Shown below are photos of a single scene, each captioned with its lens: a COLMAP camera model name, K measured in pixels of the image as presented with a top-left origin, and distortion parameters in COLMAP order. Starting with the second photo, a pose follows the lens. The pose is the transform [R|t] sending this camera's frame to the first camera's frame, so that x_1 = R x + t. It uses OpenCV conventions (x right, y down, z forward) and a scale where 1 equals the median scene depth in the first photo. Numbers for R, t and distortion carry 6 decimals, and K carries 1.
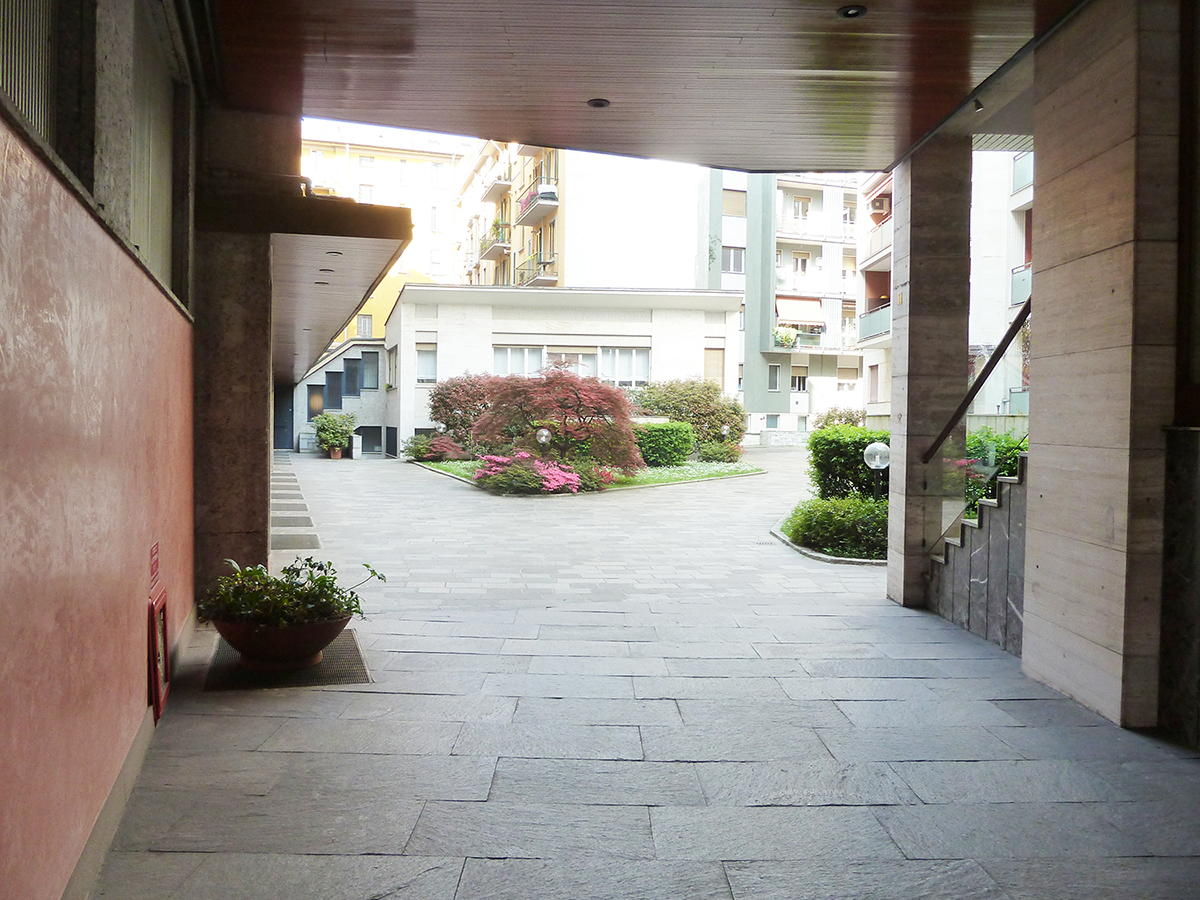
lens RADIAL K [[874.9, 0, 600.0], [0, 874.9, 450.0], [0, 0, 1]] dist [-0.039011, 0.002242]
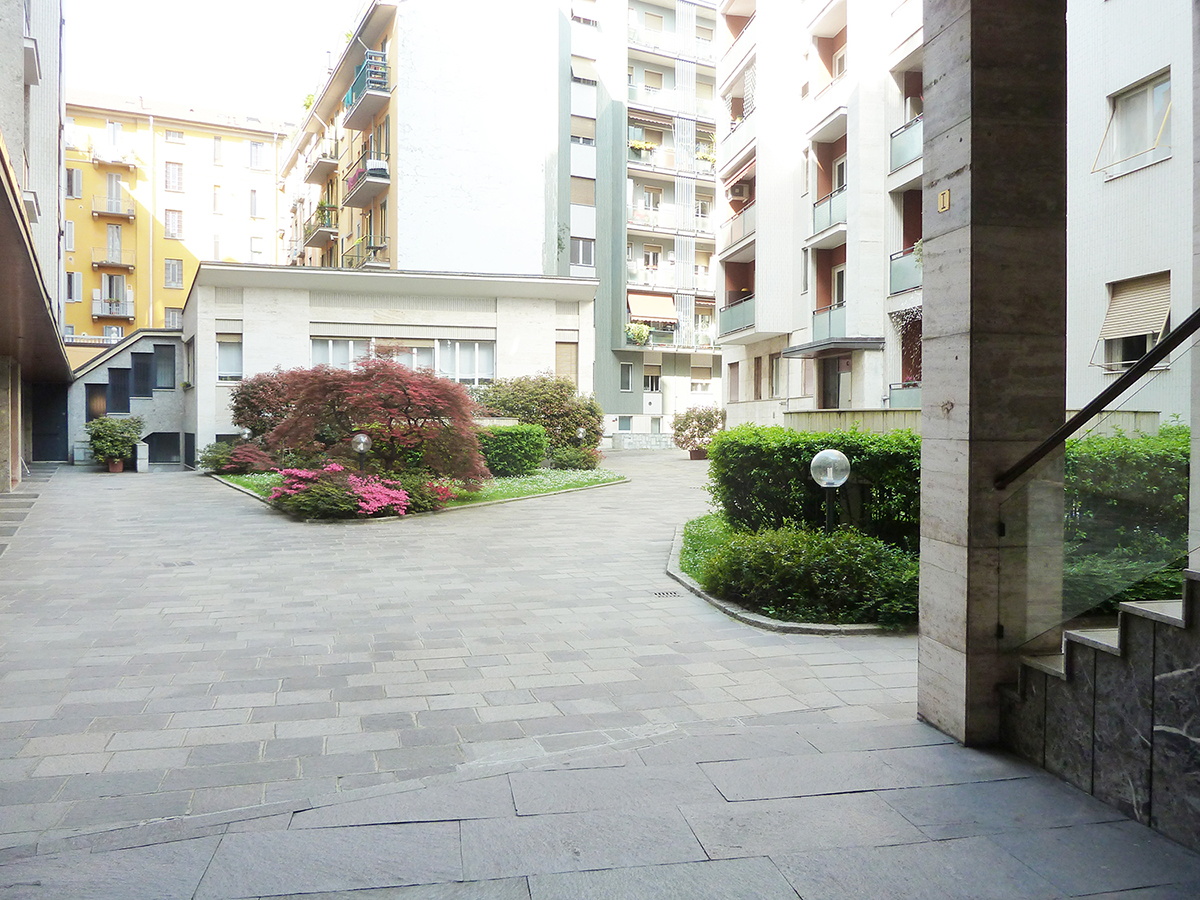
lens RADIAL K [[874.9, 0, 600.0], [0, 874.9, 450.0], [0, 0, 1]] dist [-0.039011, 0.002242]
pose [[0.984255, -0.012769, 0.176290, 0.004973], [0.013428, 0.999907, -0.002550, -0.002908], [-0.176241, 0.004877, 0.984335, 0.116309]]
